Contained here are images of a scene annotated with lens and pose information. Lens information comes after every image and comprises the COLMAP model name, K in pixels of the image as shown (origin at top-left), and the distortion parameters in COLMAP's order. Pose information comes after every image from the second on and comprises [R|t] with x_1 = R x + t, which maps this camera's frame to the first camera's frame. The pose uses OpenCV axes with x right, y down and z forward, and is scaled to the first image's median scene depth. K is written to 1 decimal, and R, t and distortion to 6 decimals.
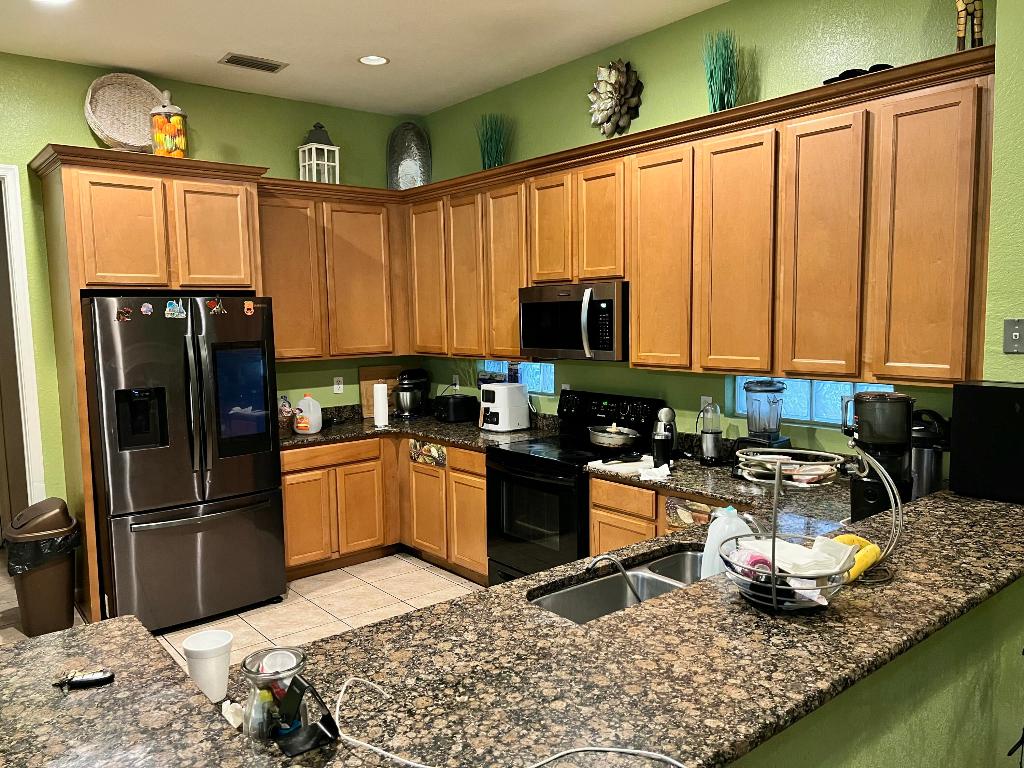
lens RADIAL K [[770.8, 0, 509.7], [0, 770.8, 384.9], [0, 0, 1]] dist [0.071378, -0.080329]
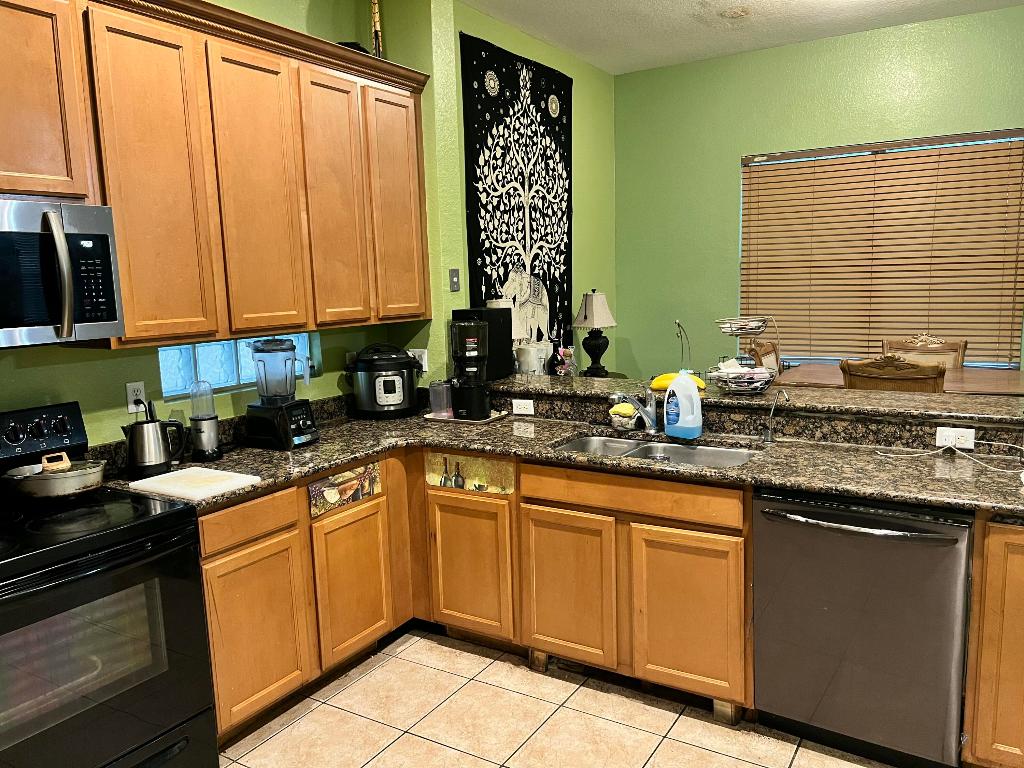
lens RADIAL K [[770.8, 0, 516.2], [0, 770.8, 386.8], [0, 0, 1]] dist [0.071378, -0.080329]
pose [[-0.330985, -0.106076, 0.937655, -0.493964], [0.124782, 0.980016, 0.154916, -0.044755], [-0.935349, 0.168277, -0.311134, 0.814875]]
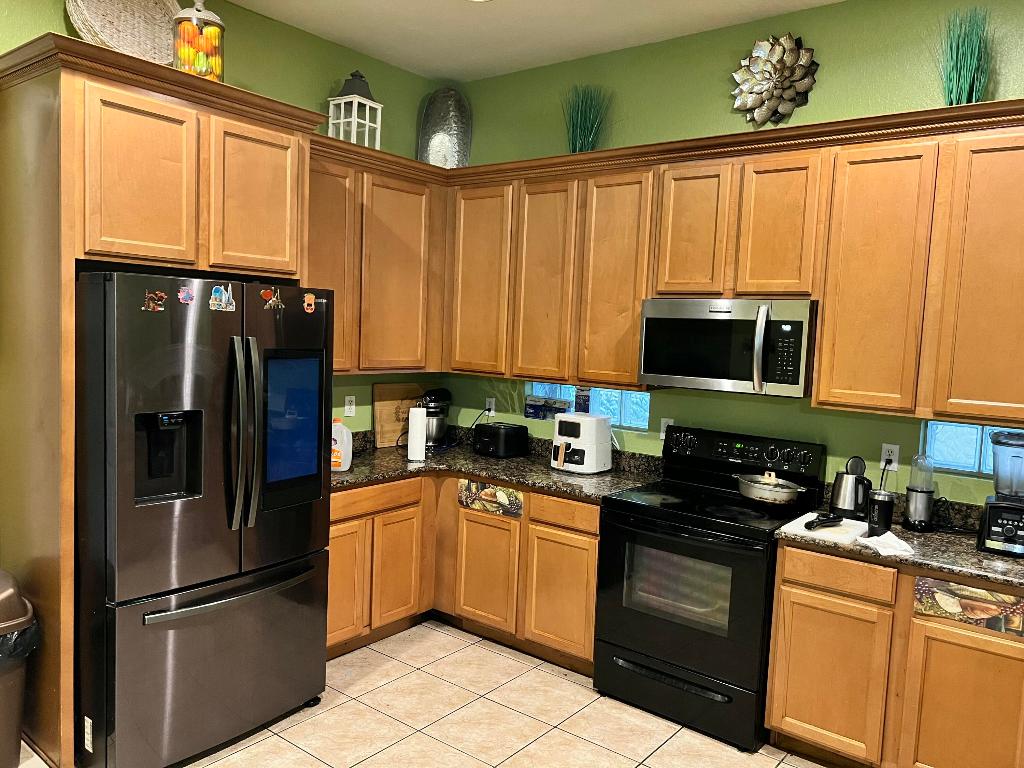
lens RADIAL K [[770.8, 0, 511.3], [0, 770.8, 386.2], [0, 0, 1]] dist [0.071378, -0.080329]
pose [[0.974340, 0.042363, 0.221057, -0.302522], [-0.039029, 0.999049, -0.019429, -0.014200], [-0.221670, 0.010303, 0.975067, 0.246868]]
